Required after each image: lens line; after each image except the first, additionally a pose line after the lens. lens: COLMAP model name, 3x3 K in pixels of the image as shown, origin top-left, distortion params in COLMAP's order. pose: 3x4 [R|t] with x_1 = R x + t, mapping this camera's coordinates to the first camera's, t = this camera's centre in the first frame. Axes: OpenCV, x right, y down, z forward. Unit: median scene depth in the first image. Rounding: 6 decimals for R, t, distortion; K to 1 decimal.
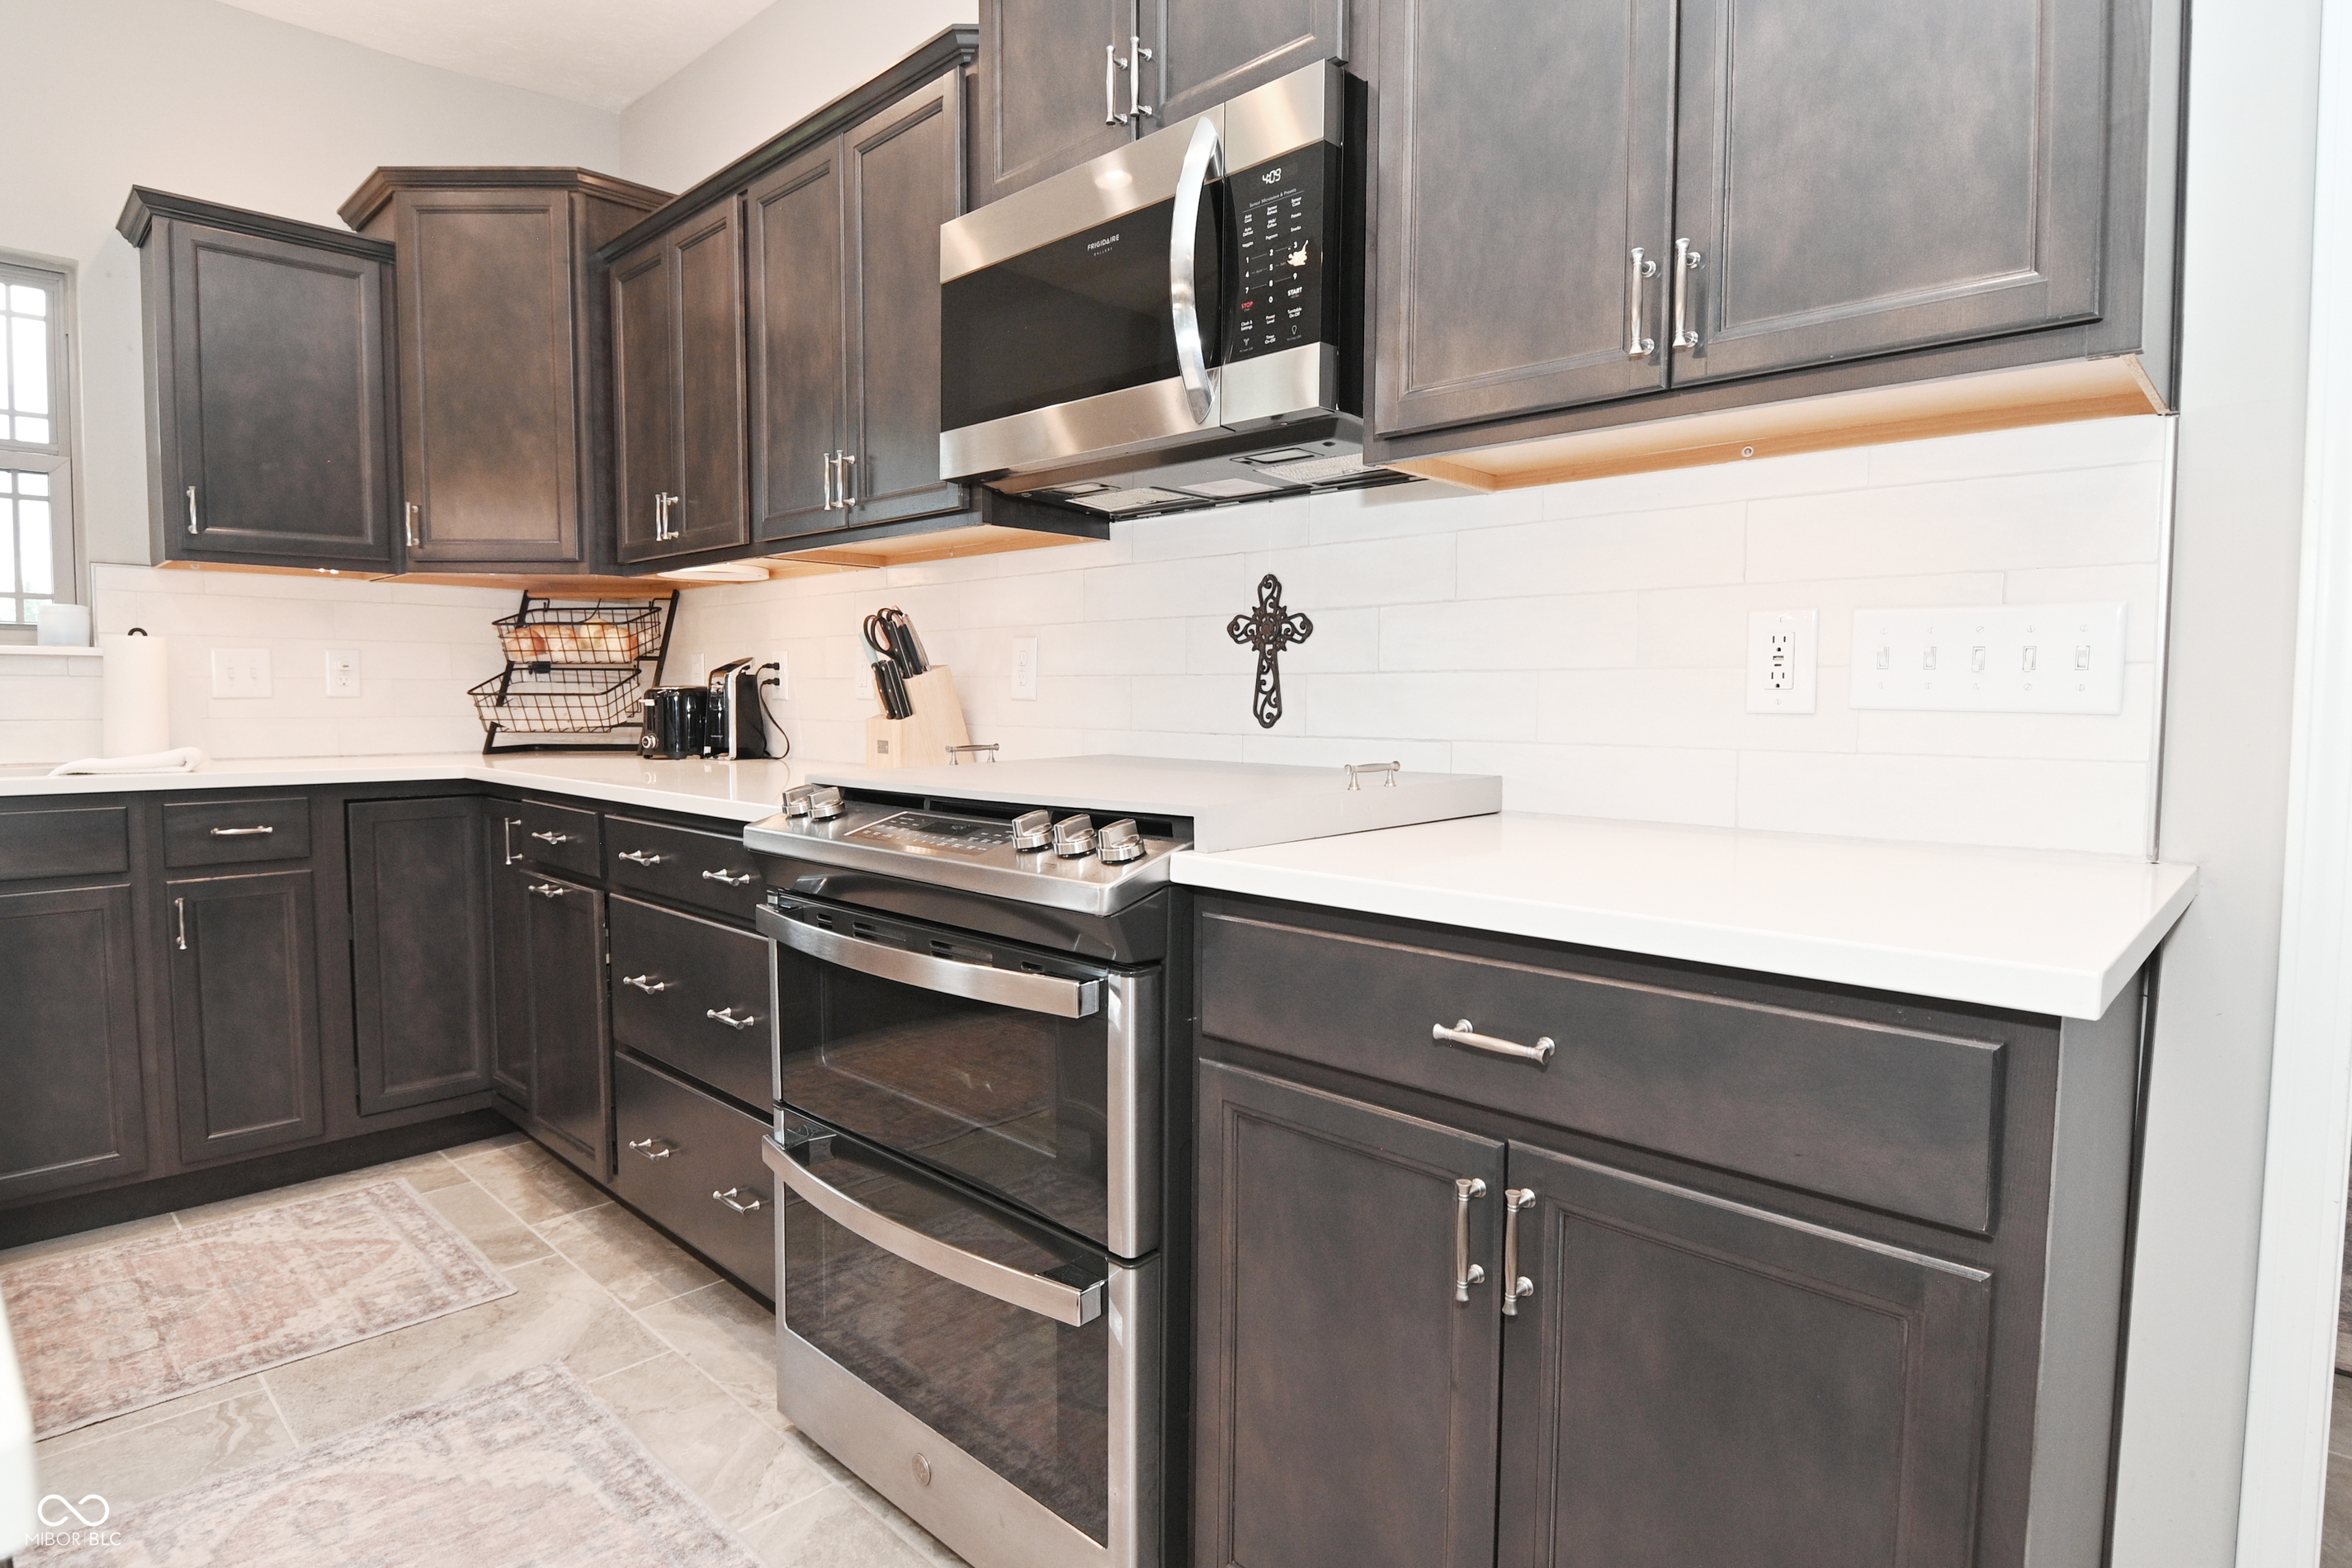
lens RADIAL K [[1240.6, 0, 1175.9], [0, 1240.6, 766.2], [0, 0, 1]] dist [0.002238, -0.014382]
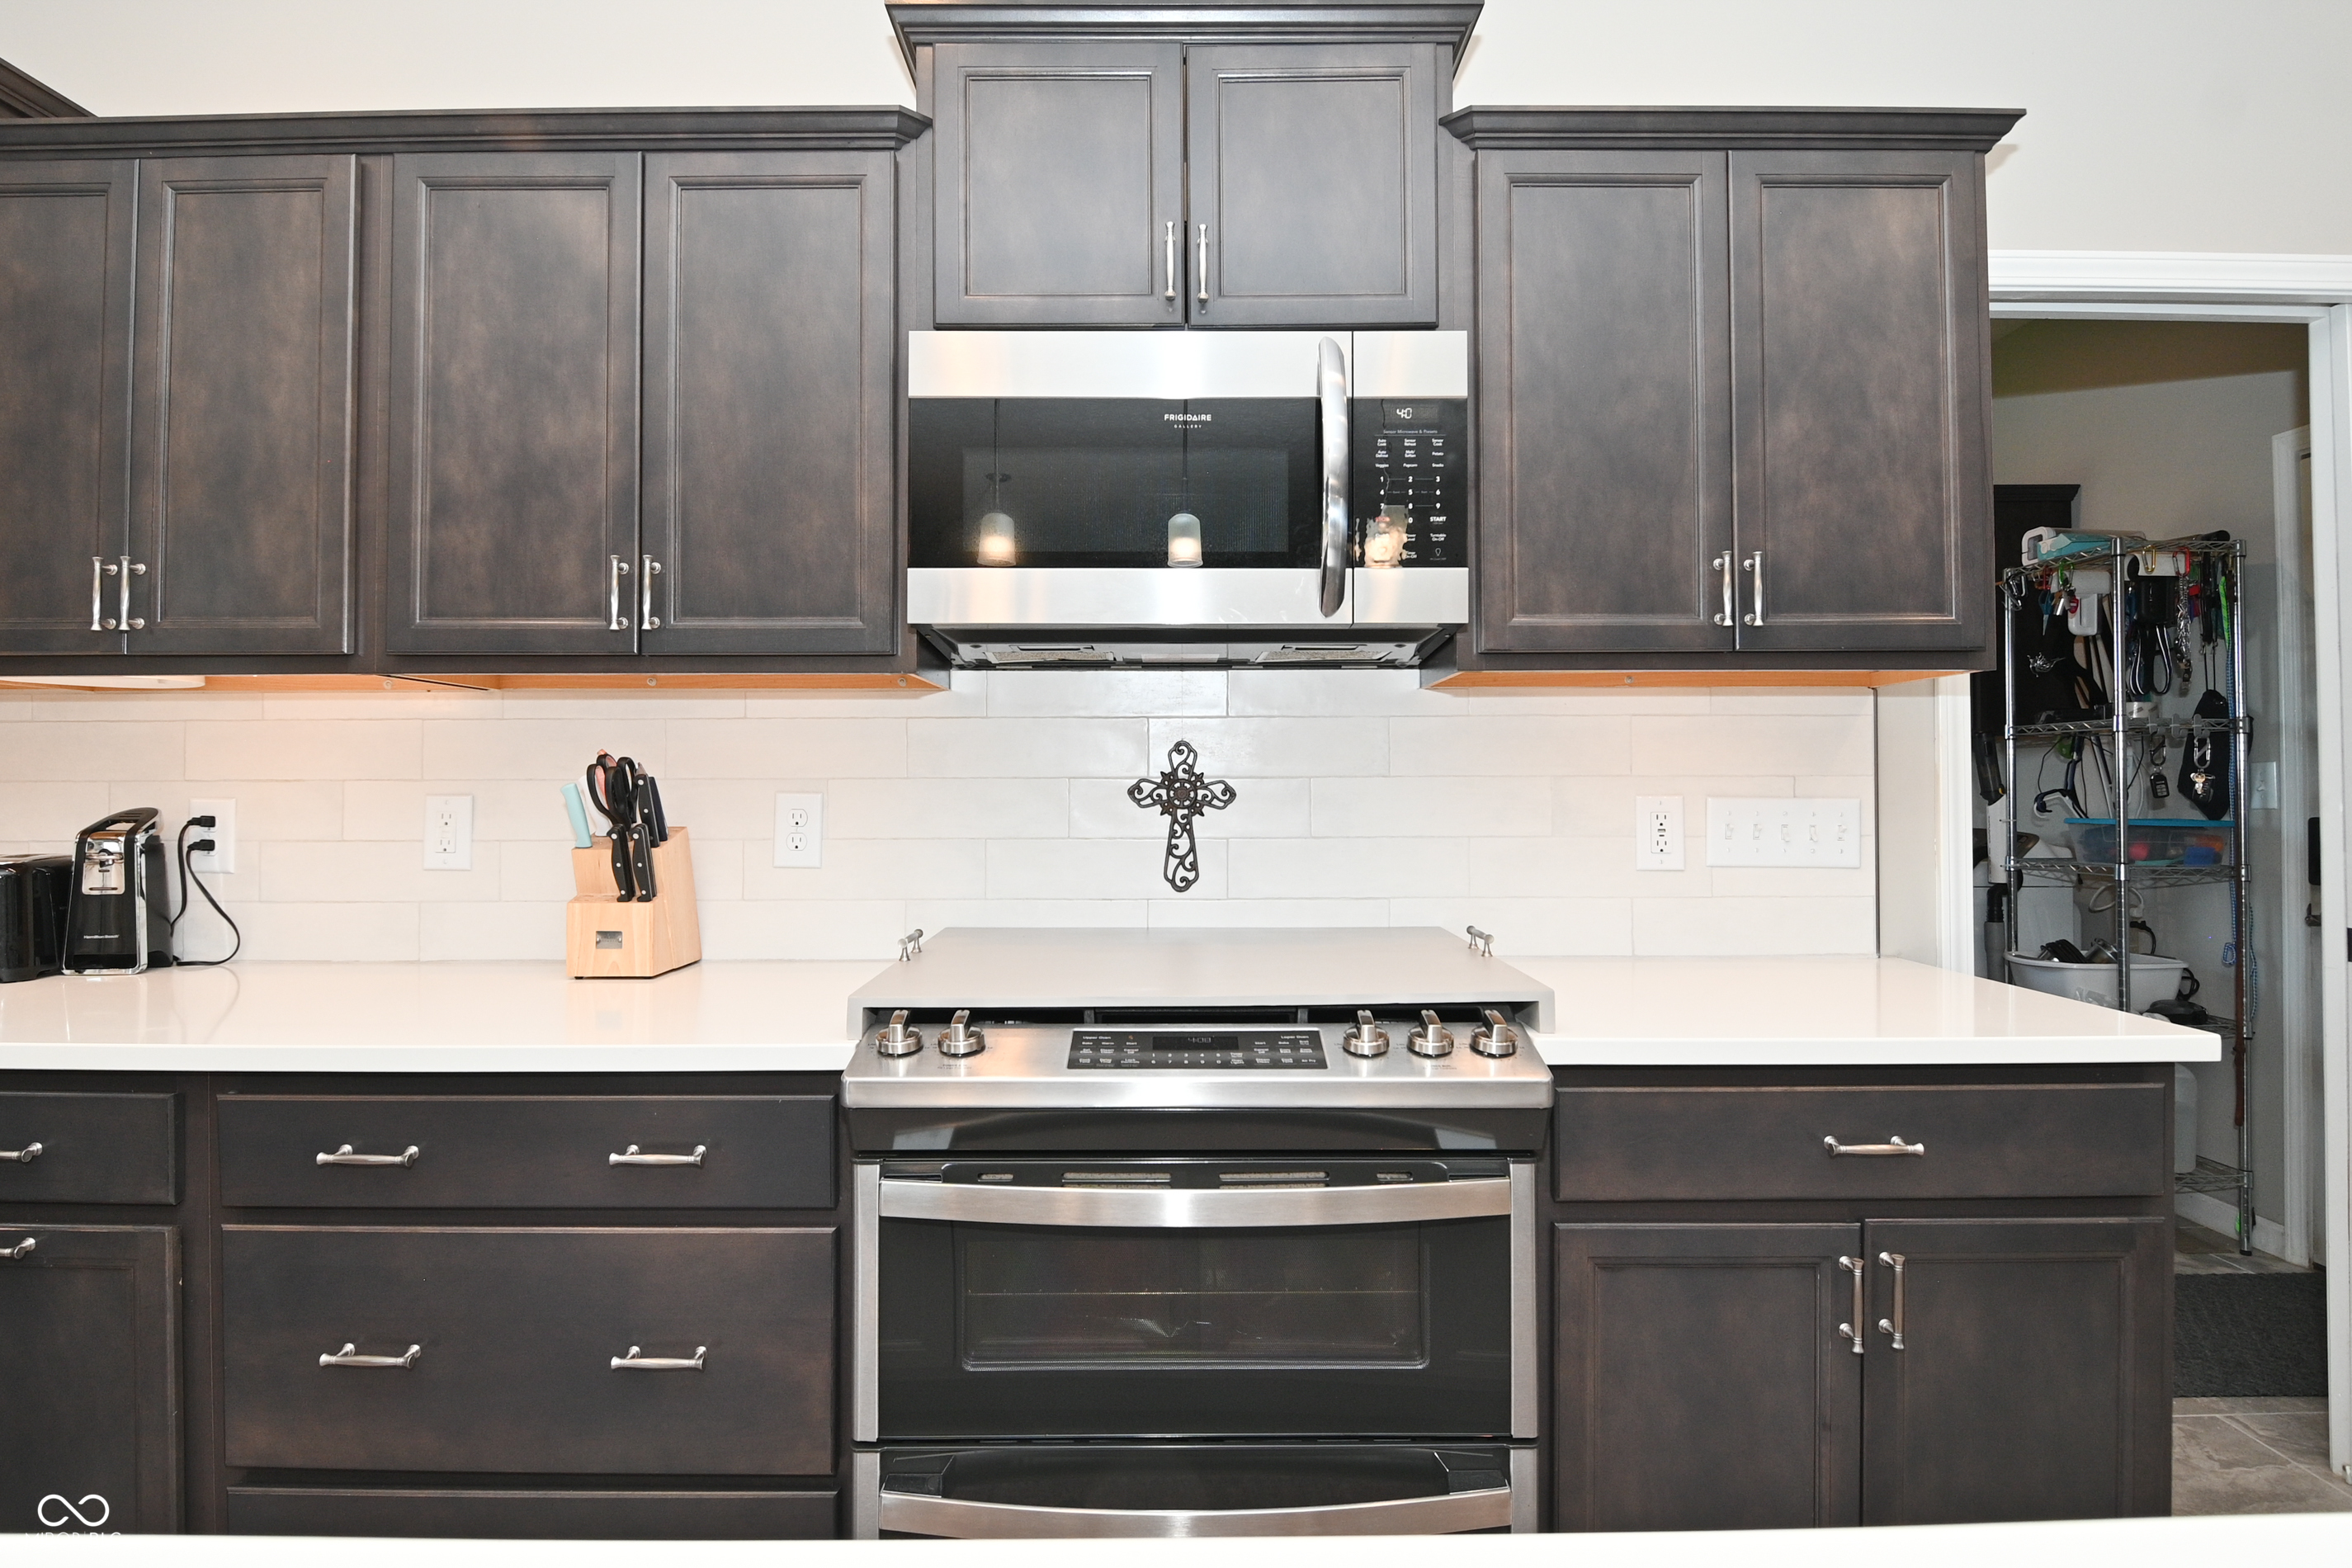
lens RADIAL K [[1240.6, 0, 1168.7], [0, 1240.6, 768.5], [0, 0, 1]] dist [0.002238, -0.014382]
pose [[0.723315, 0.000148, 0.690518, -0.580758], [0.045965, 0.997772, -0.048363, -0.075911], [-0.688986, 0.066721, 0.721697, 0.248205]]
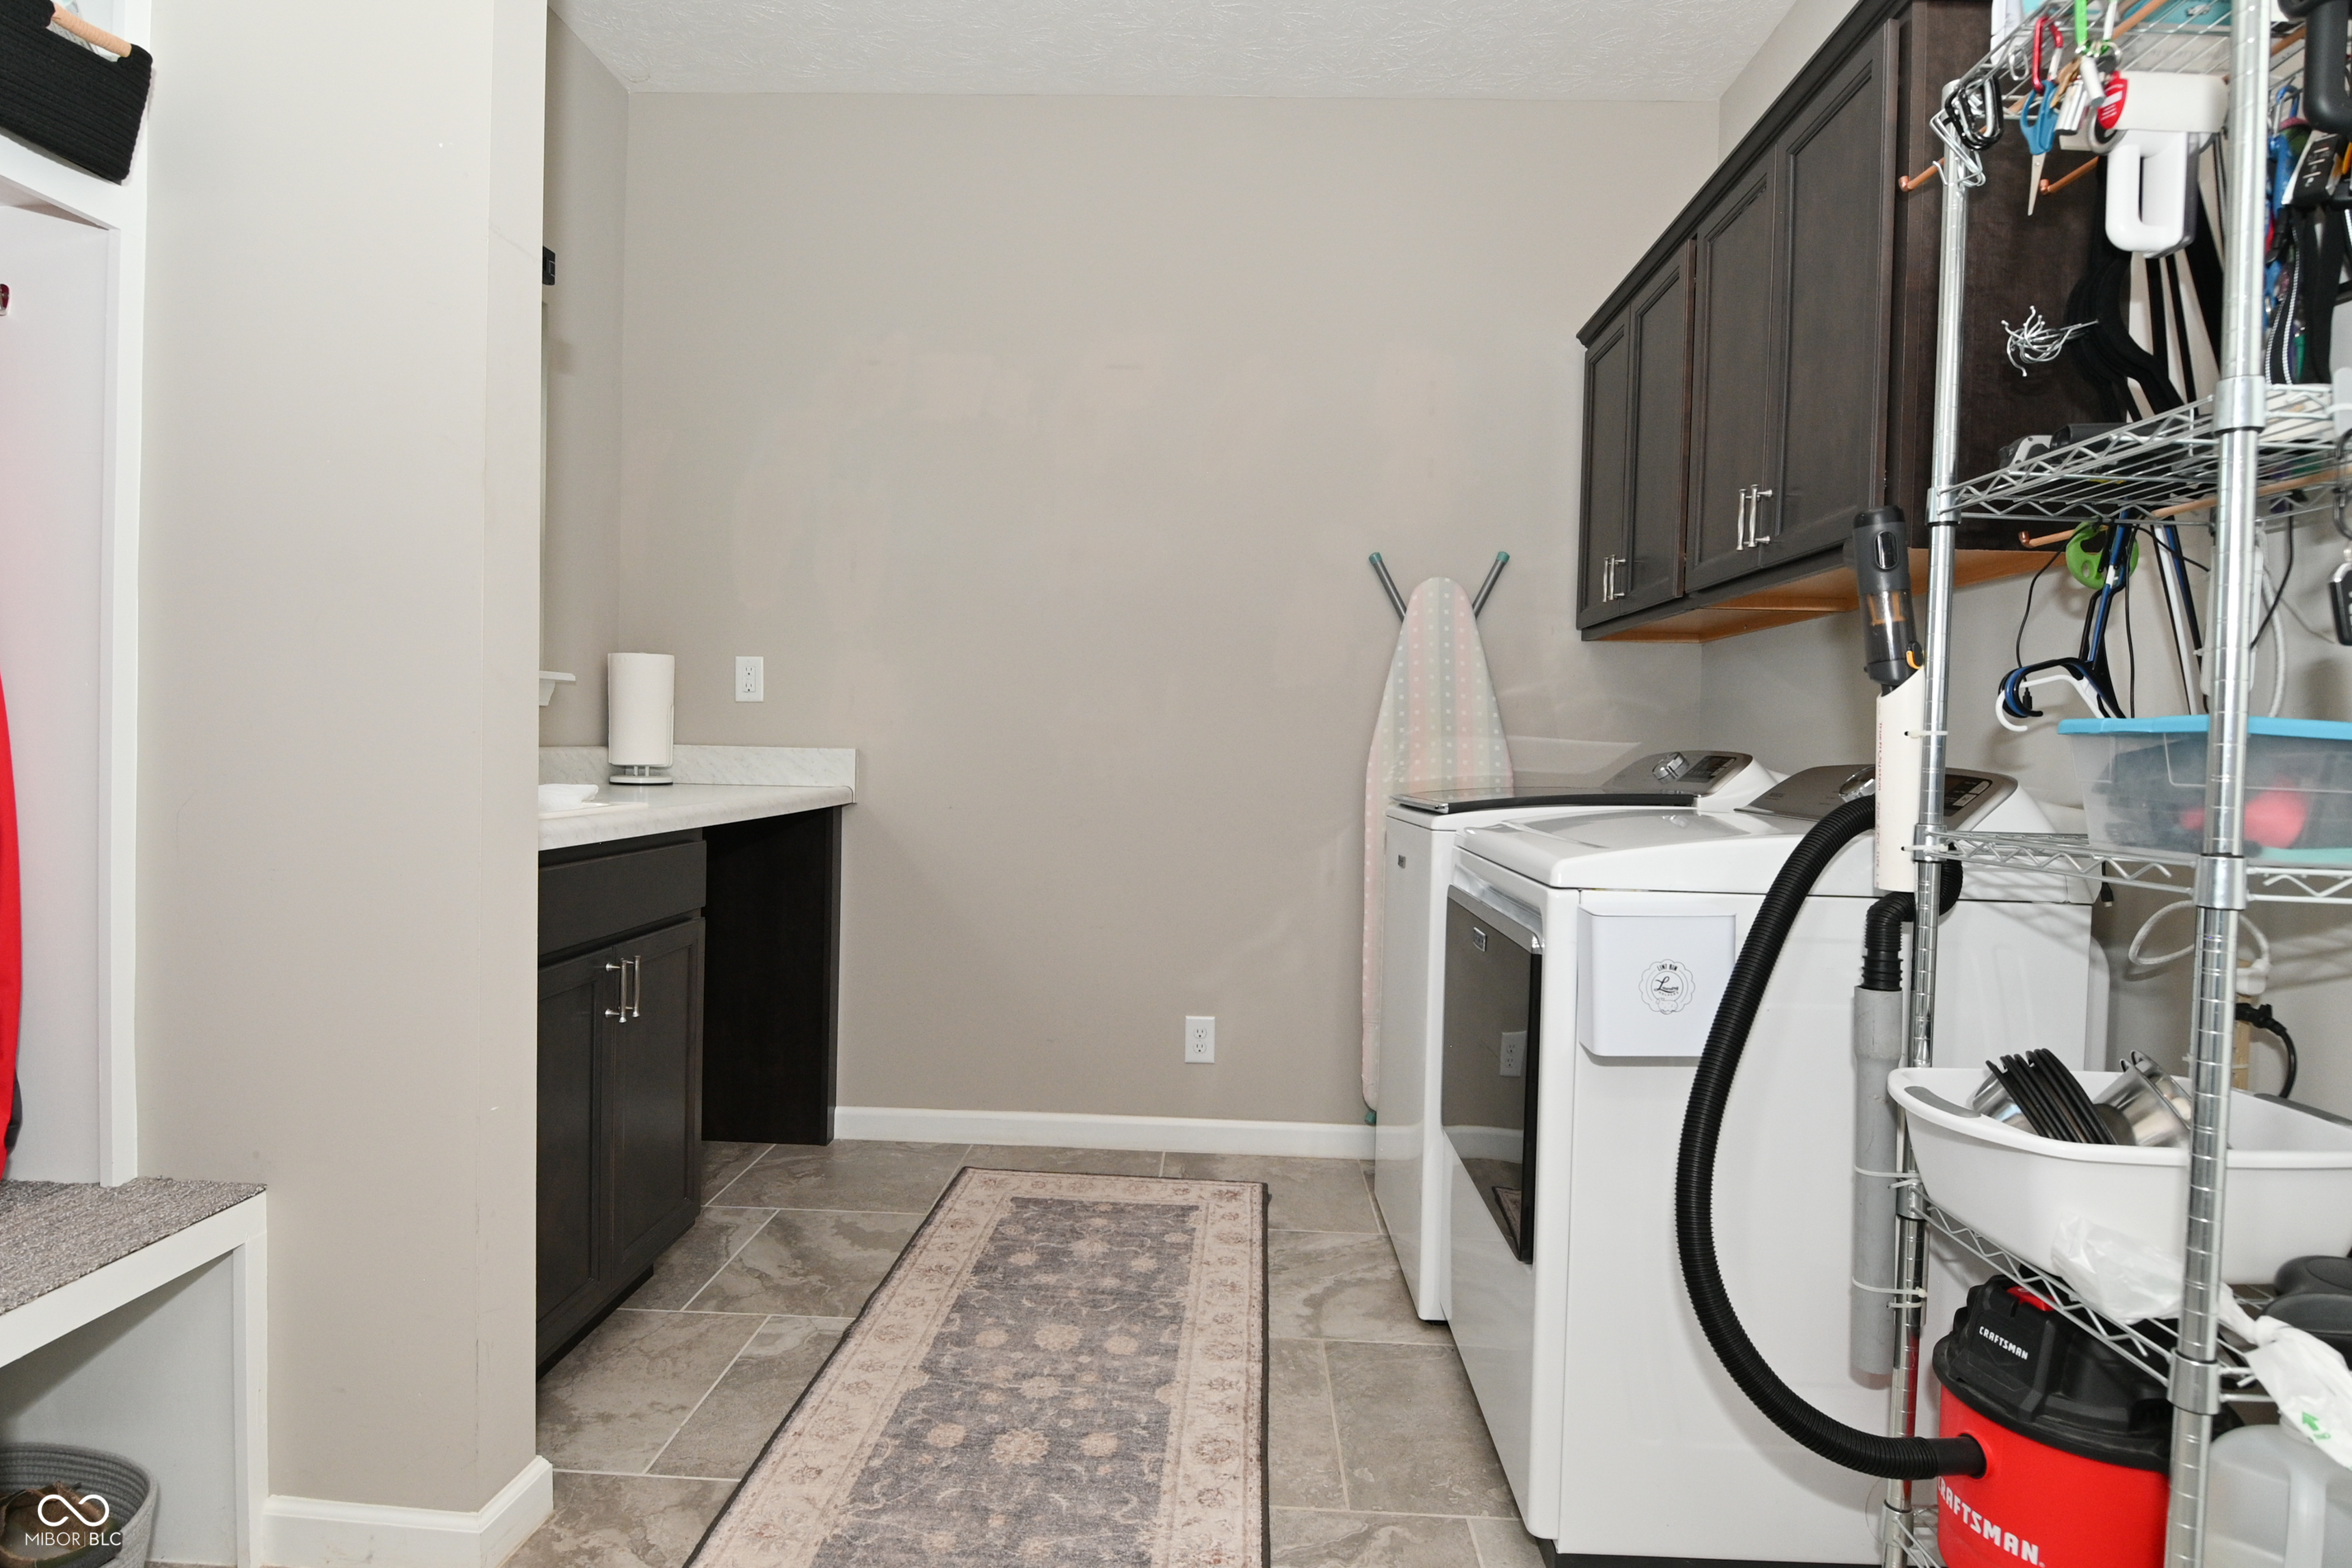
lens RADIAL K [[1240.6, 0, 1184.5], [0, 1240.6, 763.6], [0, 0, 1]] dist [0.002238, -0.014382]
pose [[0.748710, 0.002920, 0.662891, 0.644537], [0.013343, 0.999721, -0.019475, -0.012242], [-0.662763, 0.023426, 0.748463, 0.444862]]
